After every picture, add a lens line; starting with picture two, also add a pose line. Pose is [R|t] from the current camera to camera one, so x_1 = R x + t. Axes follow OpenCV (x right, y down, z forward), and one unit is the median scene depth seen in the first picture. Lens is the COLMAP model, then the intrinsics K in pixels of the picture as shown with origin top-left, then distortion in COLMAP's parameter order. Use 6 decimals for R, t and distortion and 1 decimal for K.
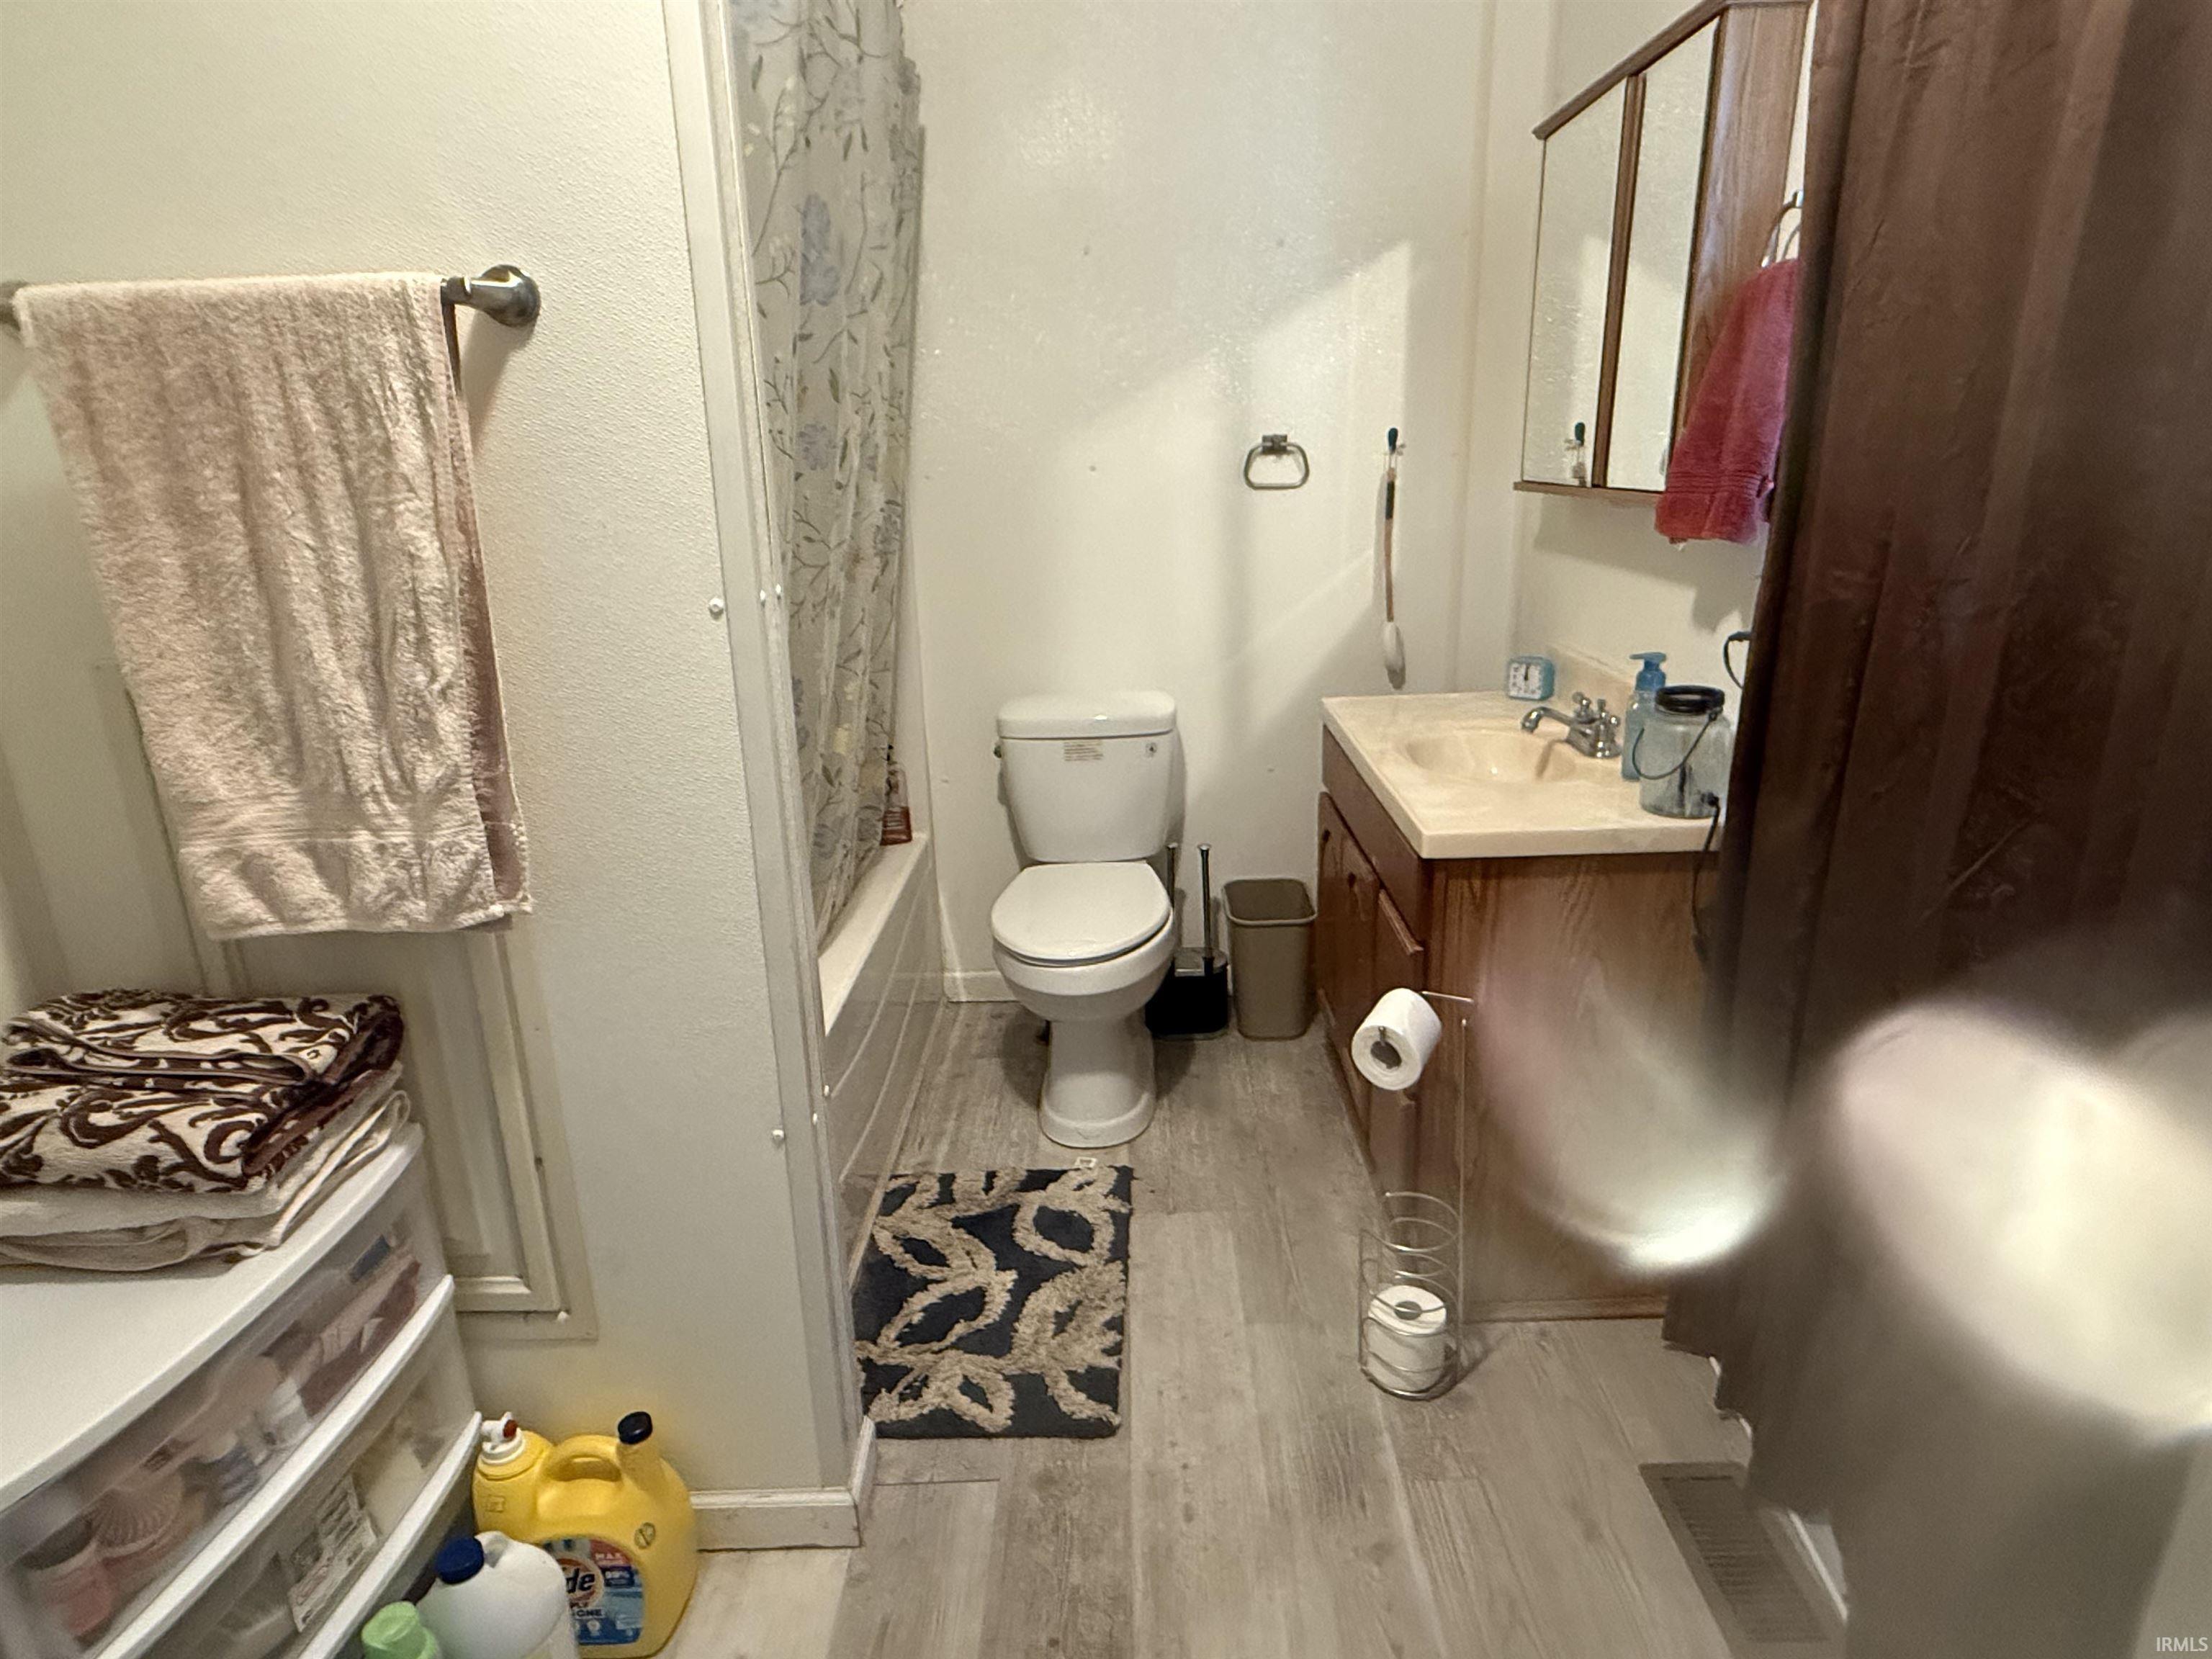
lens RADIAL K [[1264.5, 0, 1102.6], [0, 1264.5, 836.1], [0, 0, 1]] dist [0.003376, -0.005642]
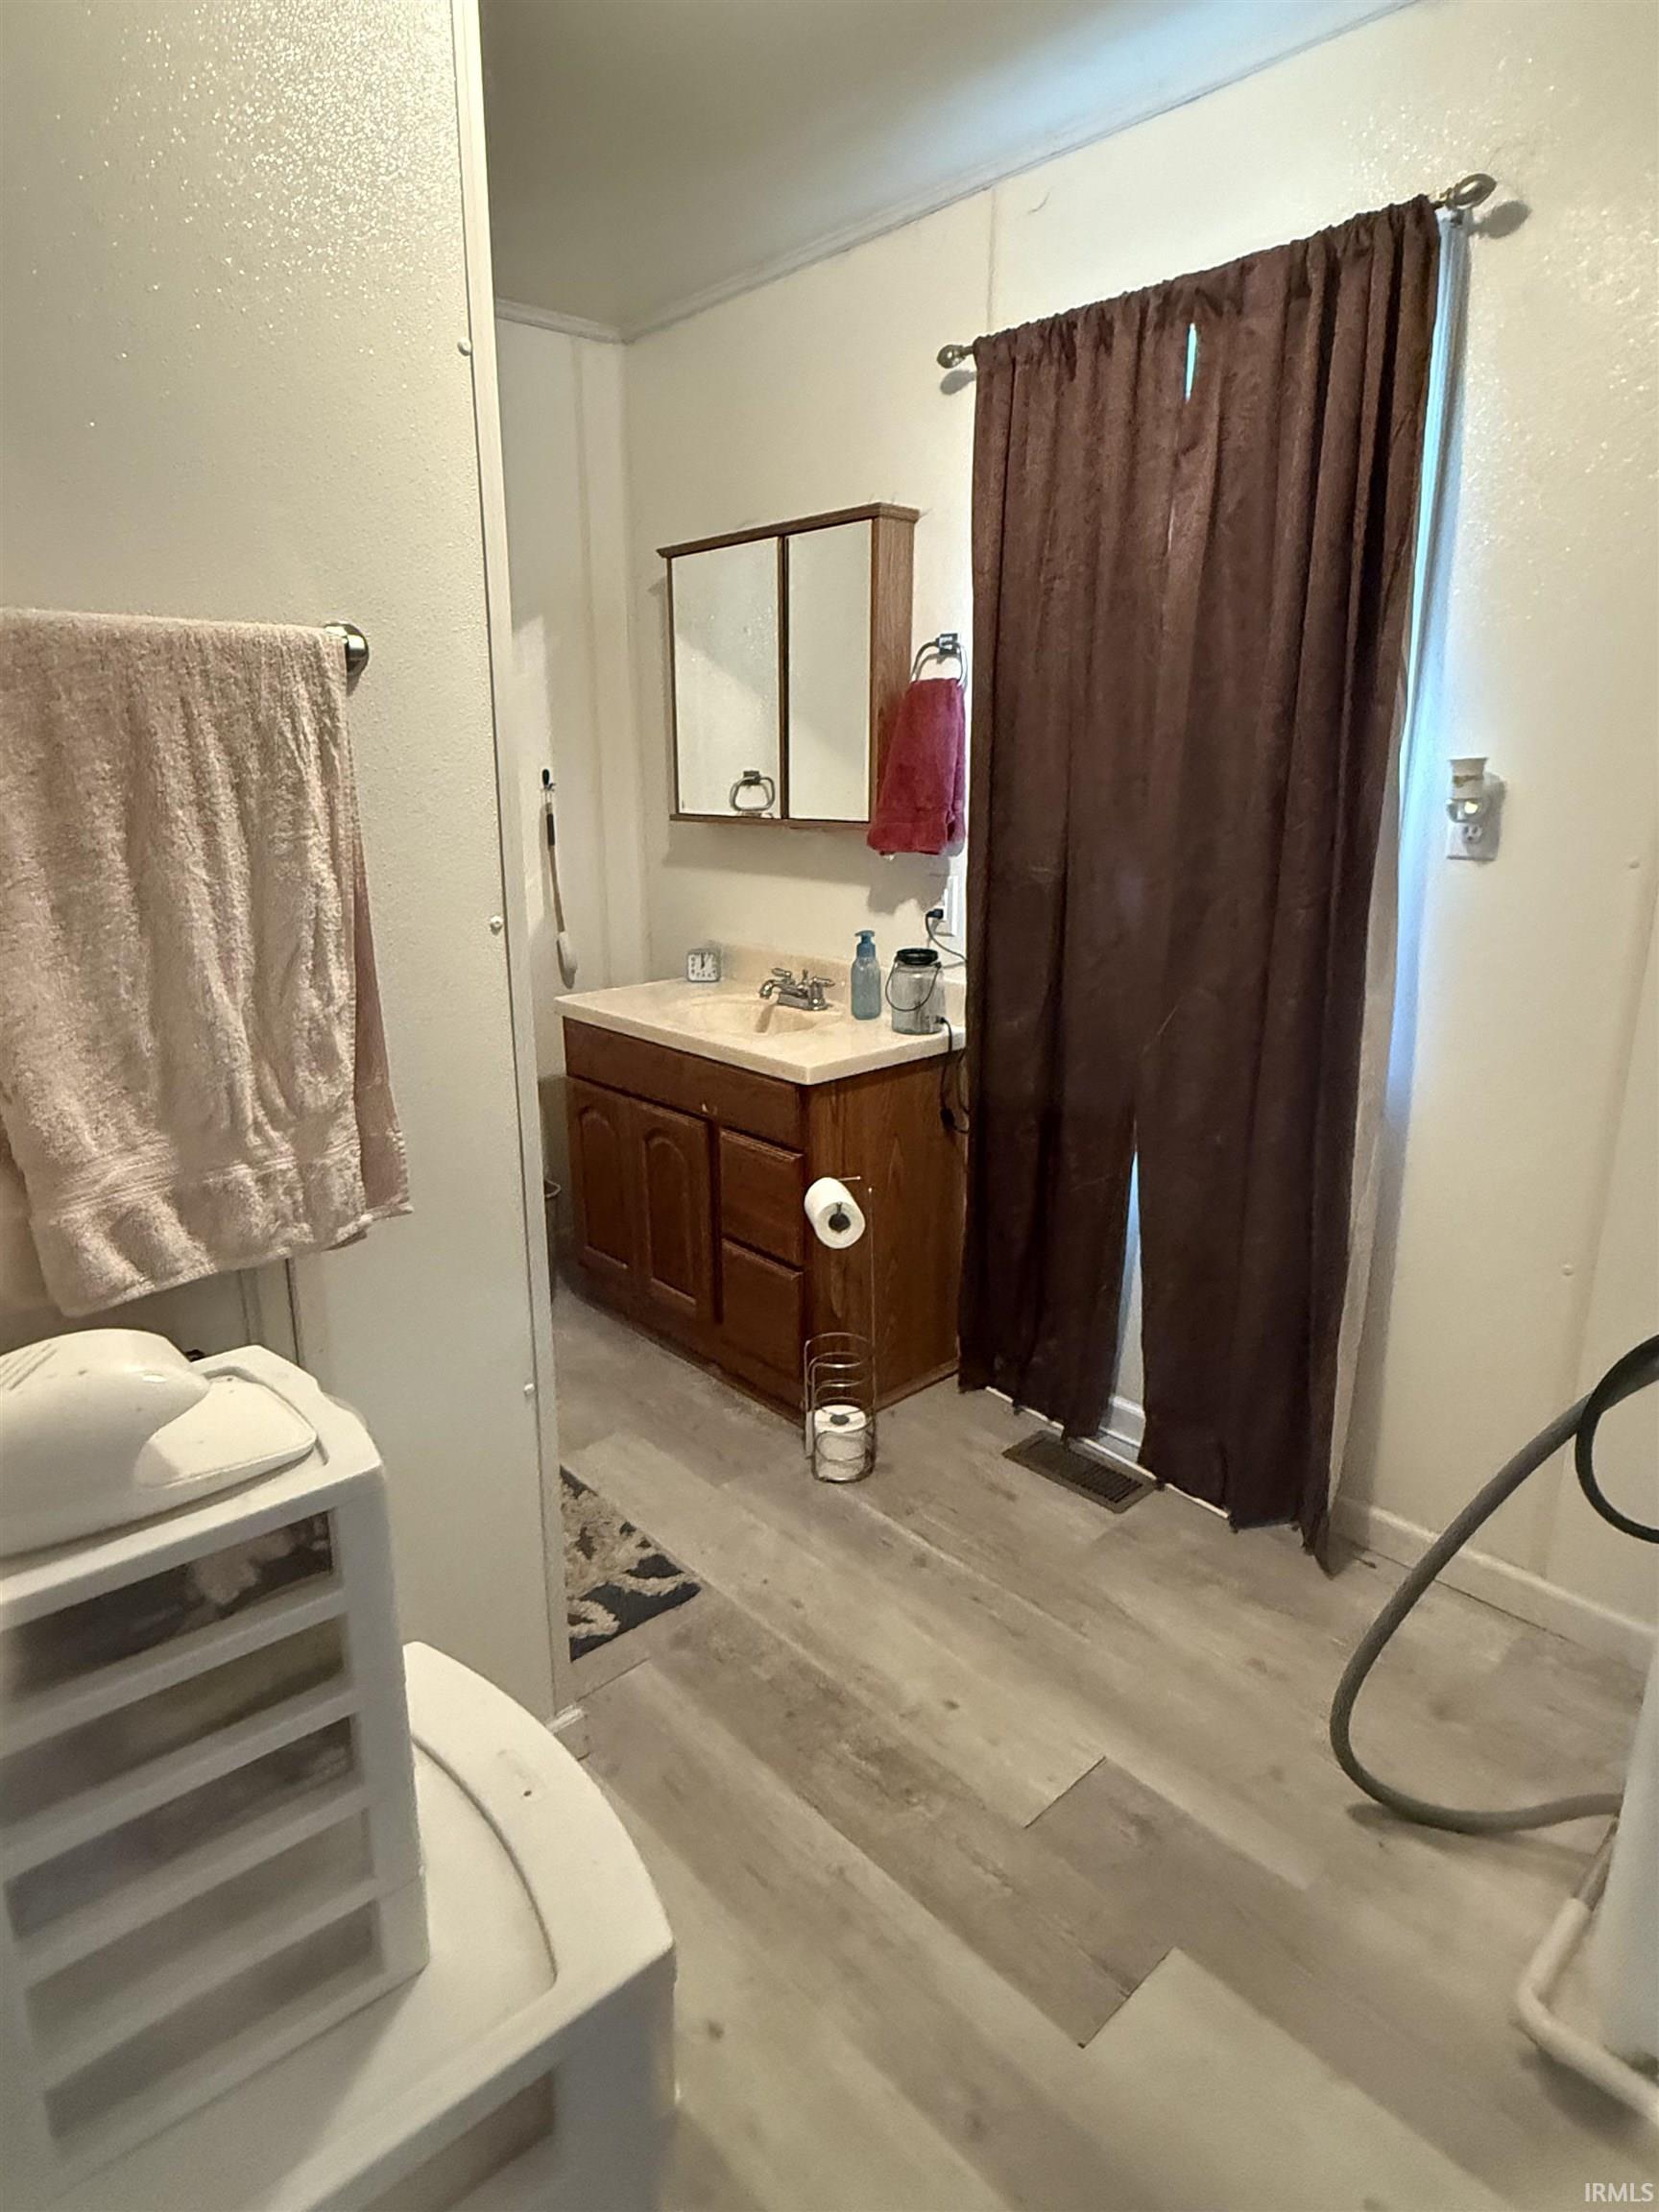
lens RADIAL K [[1264.5, 0, 830.5], [0, 1264.5, 1098.1], [0, 0, 1]] dist [0.003376, -0.005642]
pose [[0.725670, -0.152122, 0.671016, -0.918408], [0.185799, 0.982347, 0.021769, 0.008495], [-0.662481, 0.108877, 0.741124, -0.049373]]
